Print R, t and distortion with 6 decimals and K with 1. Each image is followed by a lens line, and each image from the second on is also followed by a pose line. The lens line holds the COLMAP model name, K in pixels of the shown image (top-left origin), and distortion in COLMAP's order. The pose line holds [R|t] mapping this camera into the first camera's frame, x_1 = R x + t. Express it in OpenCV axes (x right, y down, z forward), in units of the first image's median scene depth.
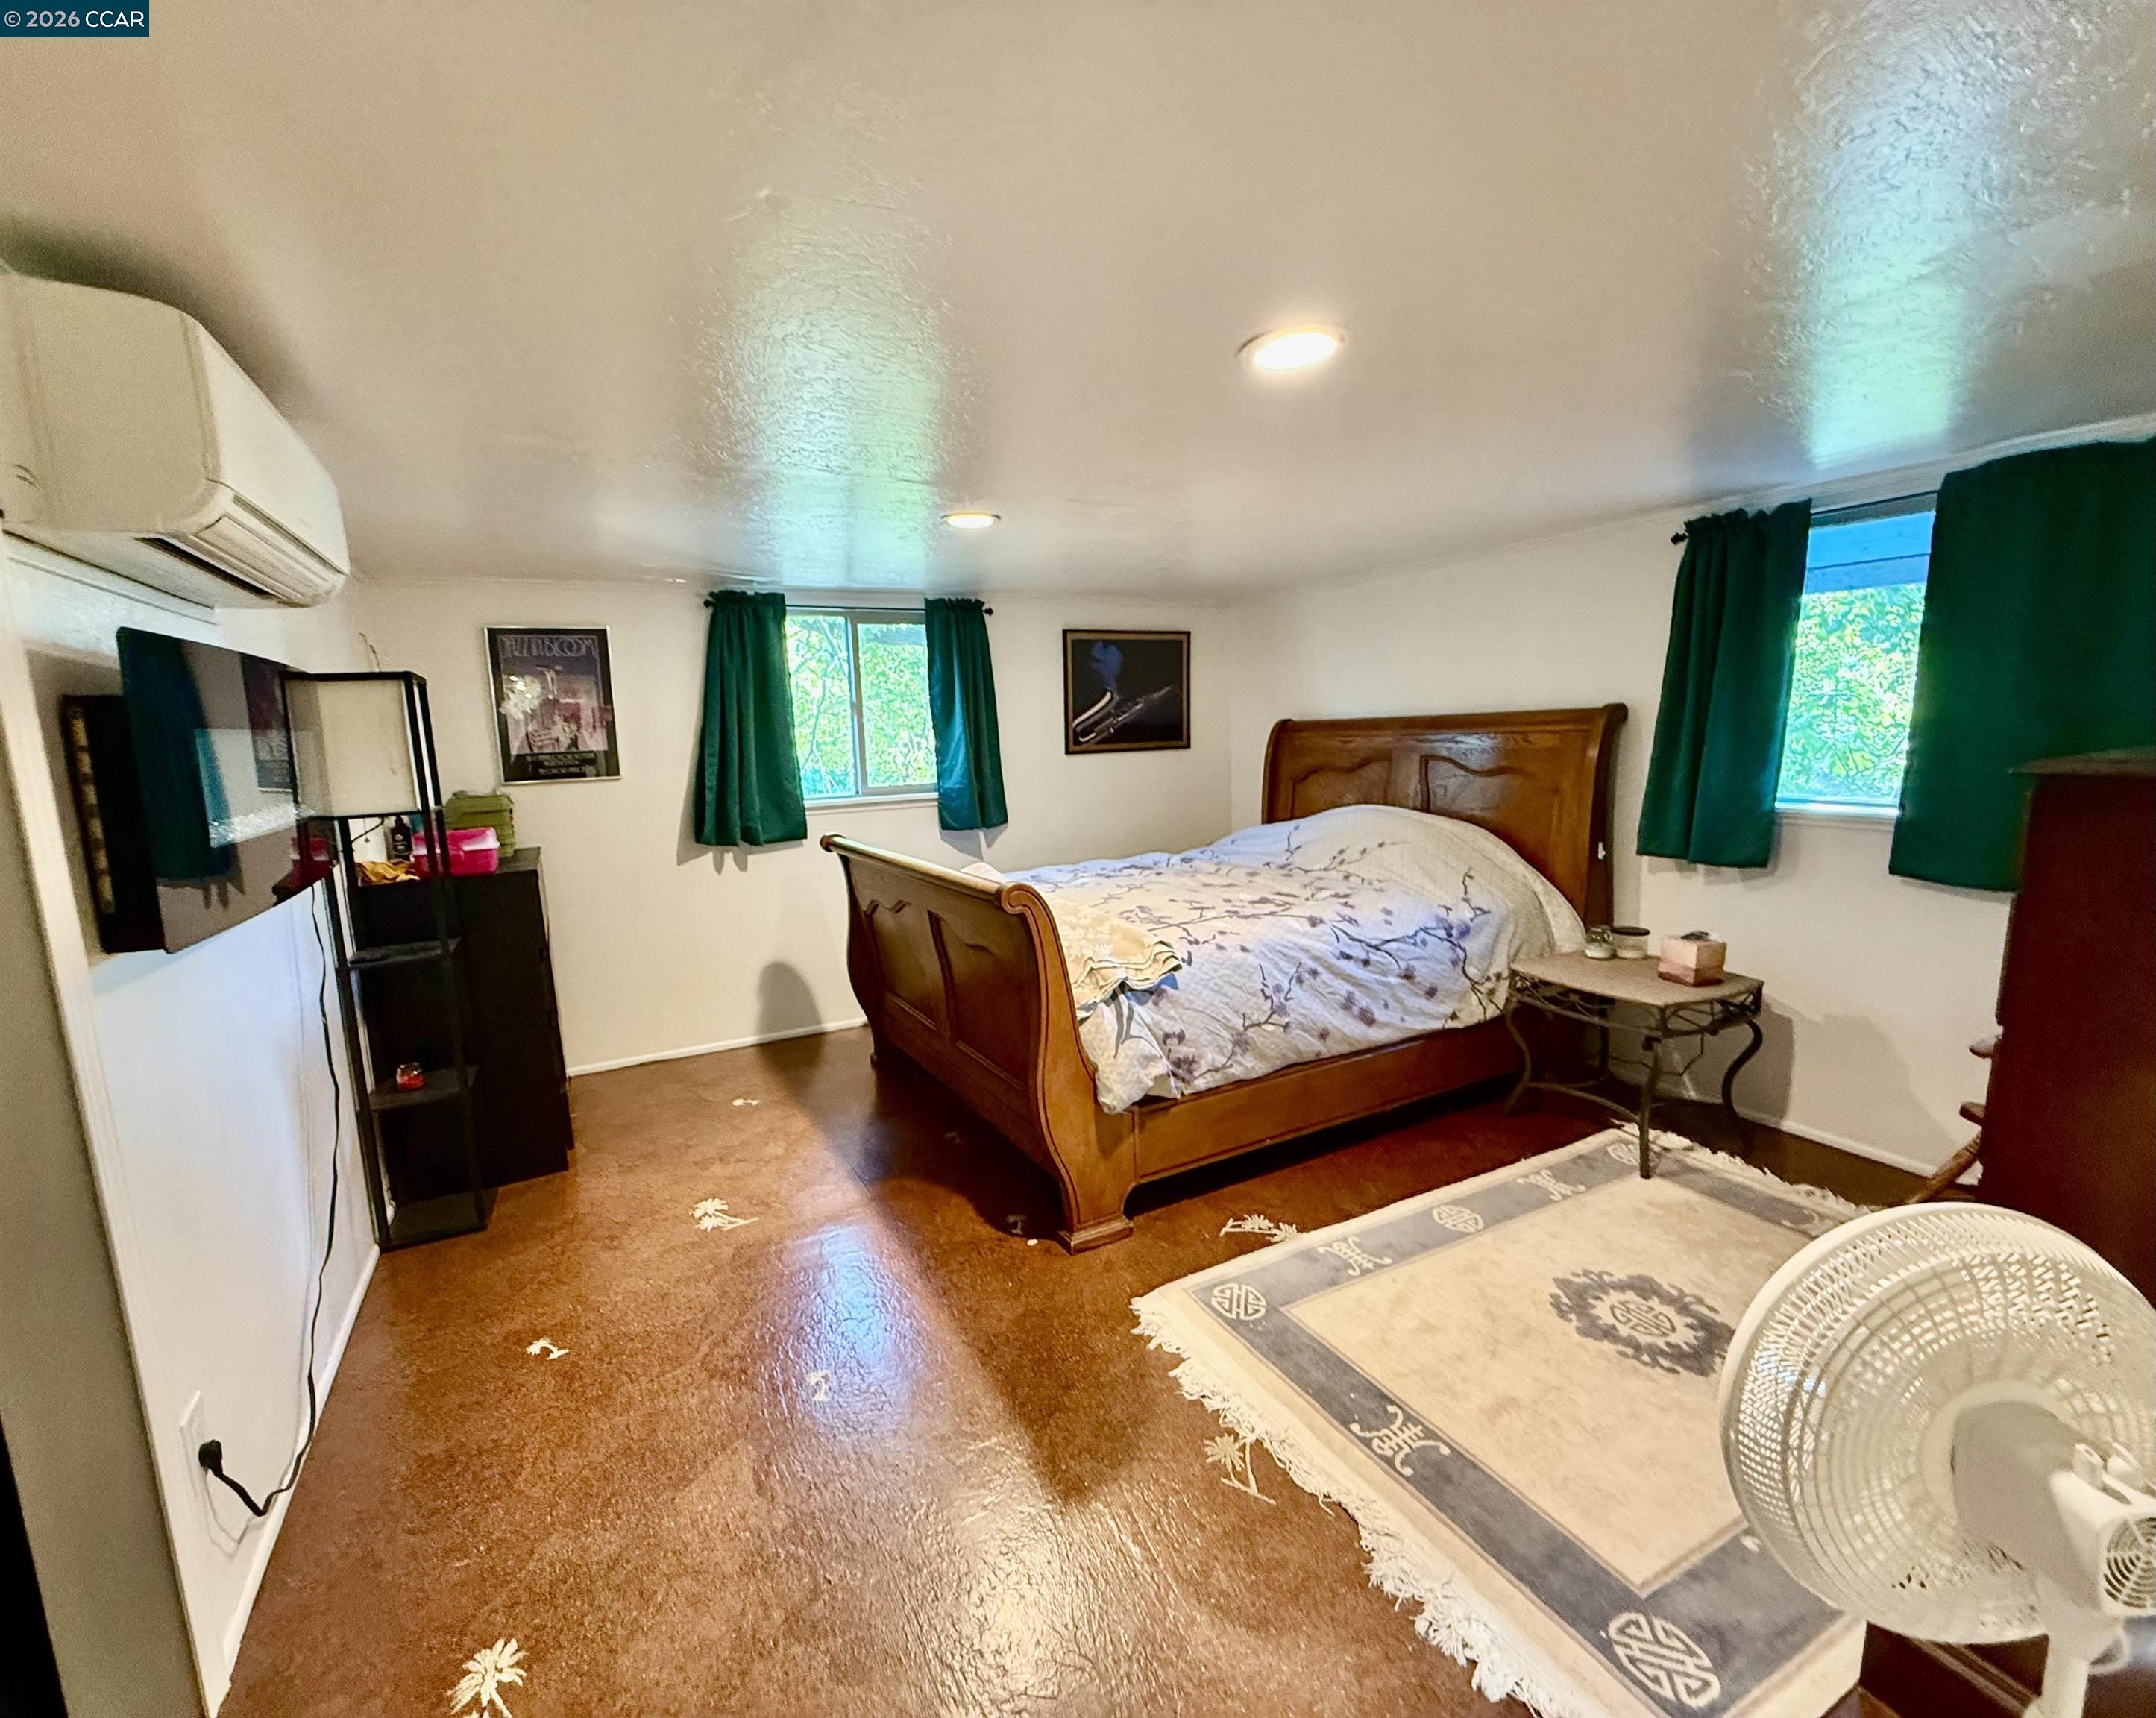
lens RADIAL K [[863.1, 0, 1075.7], [0, 863.1, 843.3], [0, 0, 1]] dist [-0.000188, -0.000051]
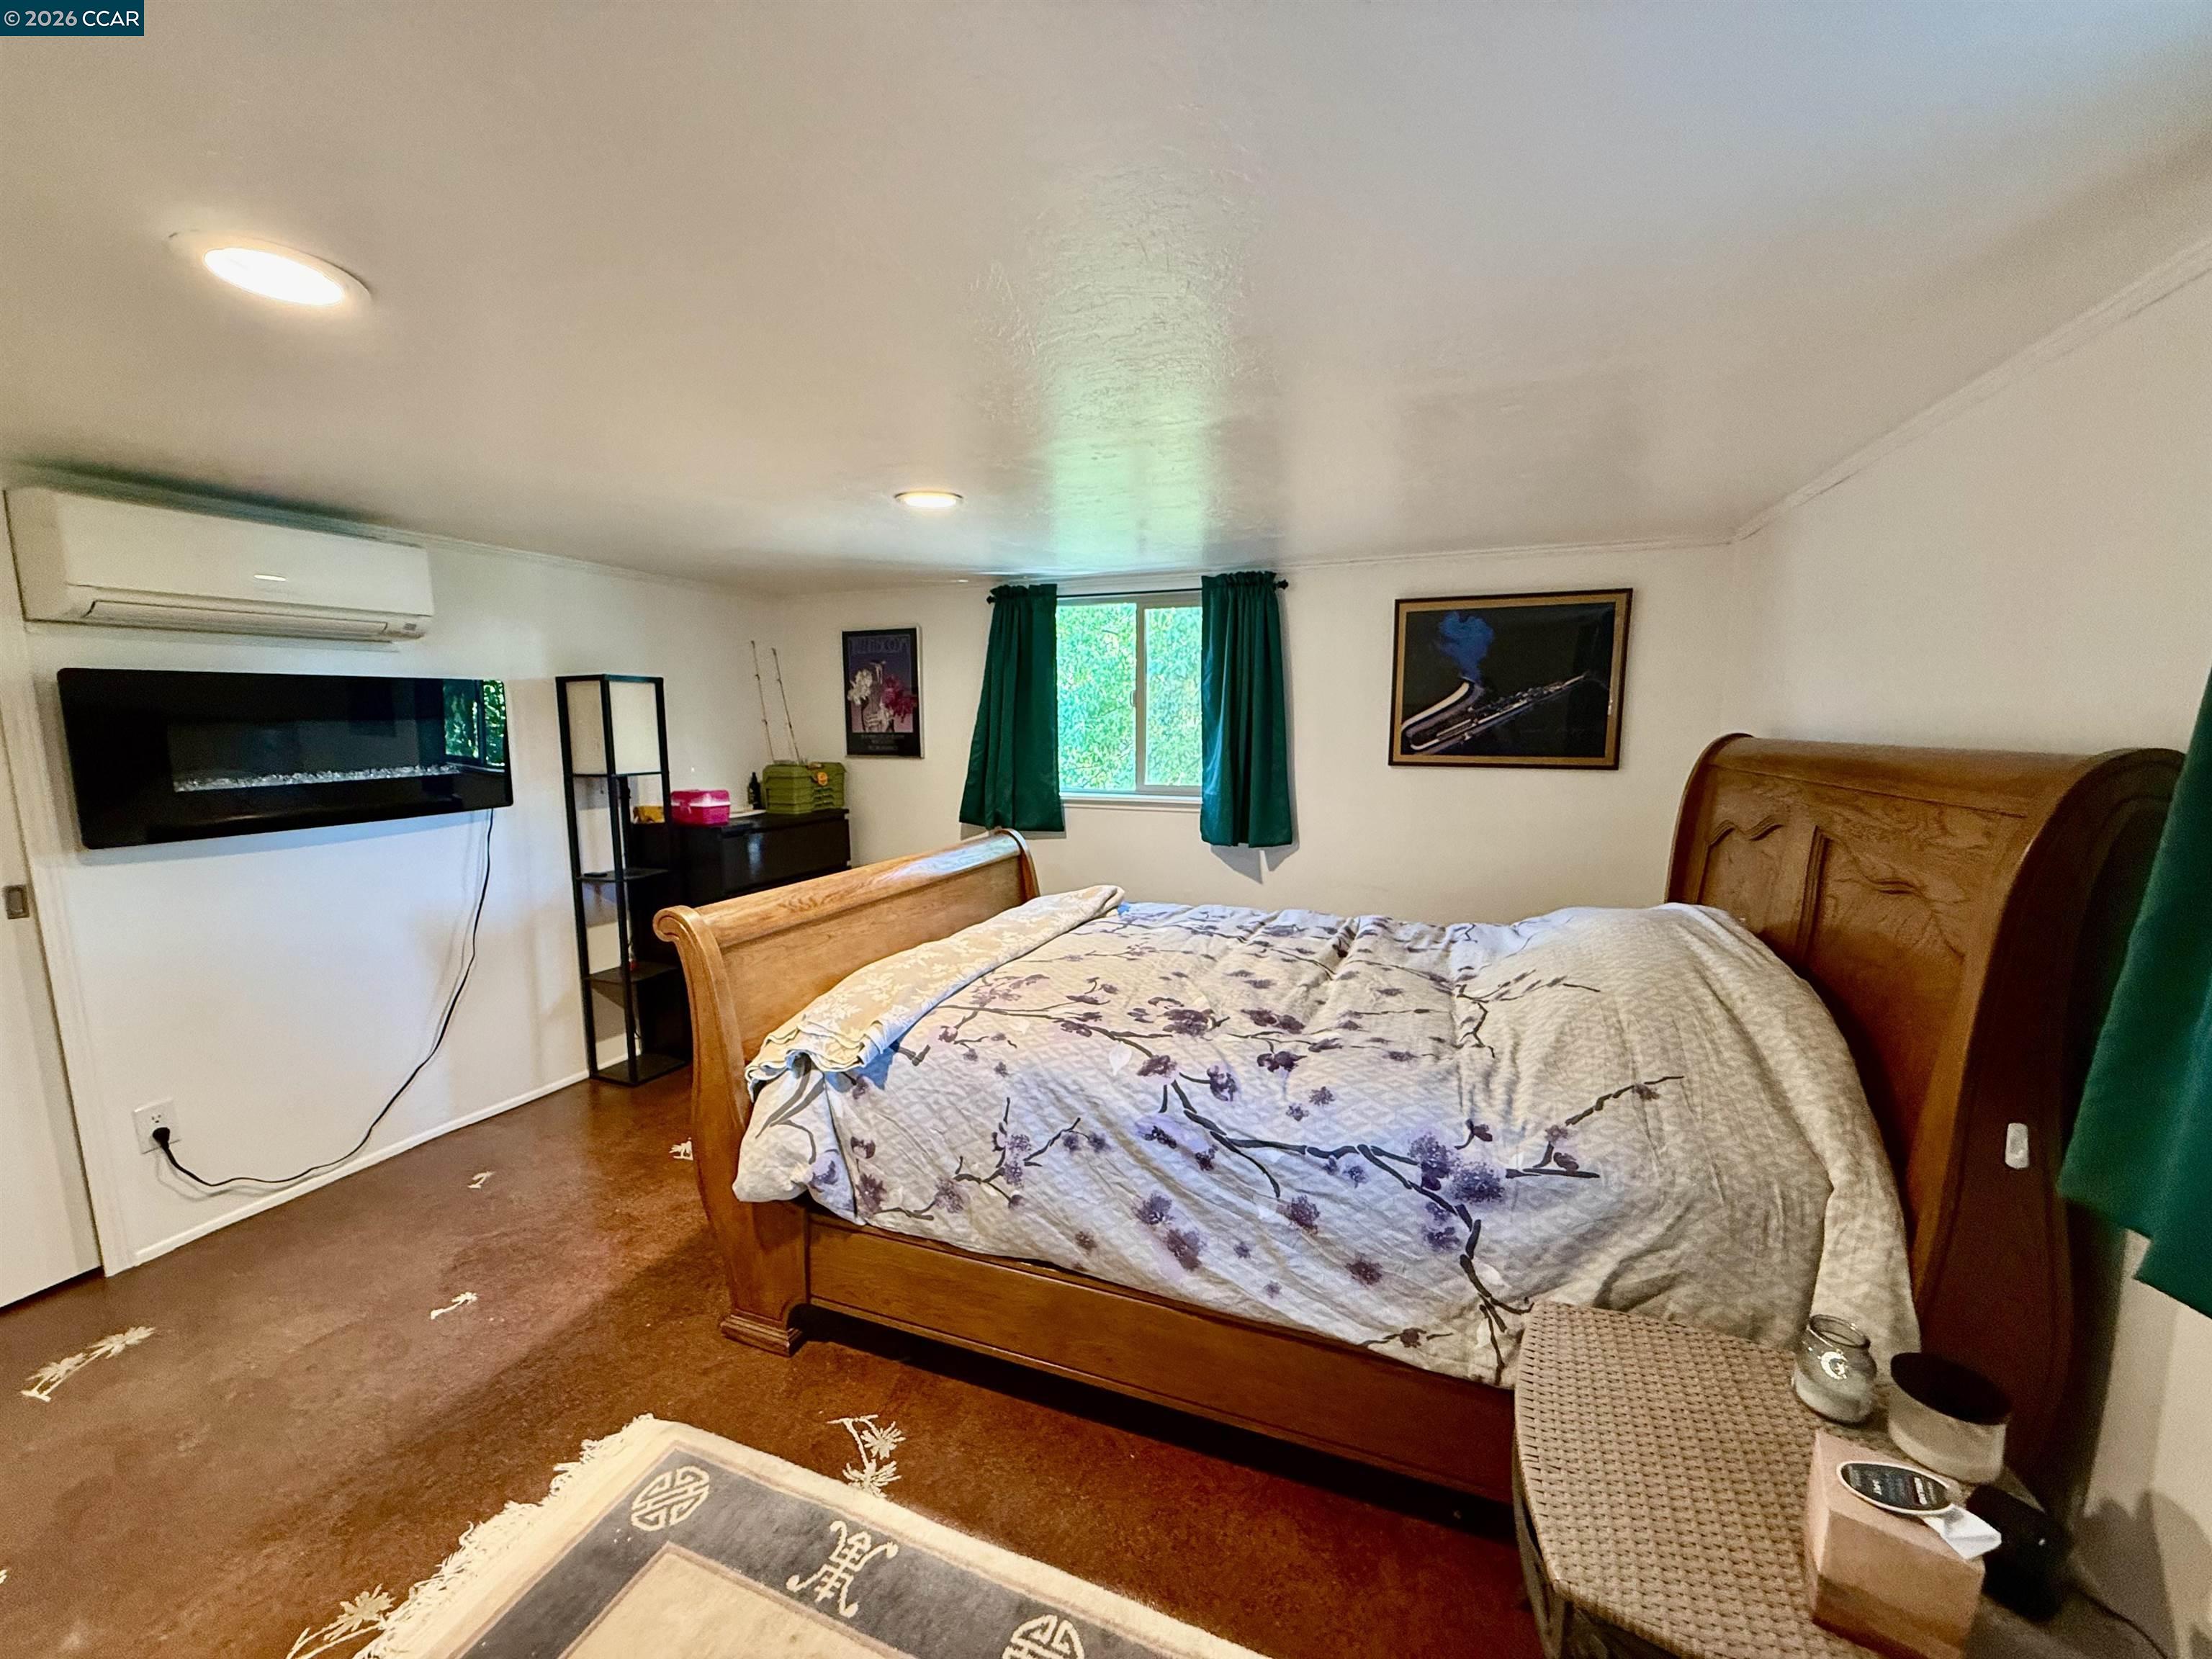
lens RADIAL K [[881.2, 0, 1102.0], [0, 881.2, 831.4], [0, 0, 1]] dist [0.000247, -0.000160]
pose [[0.676642, 0.130874, -0.724588, 0.673289], [-0.123146, 0.990331, 0.063874, -0.112137], [0.725941, 0.046010, 0.686216, 0.508198]]
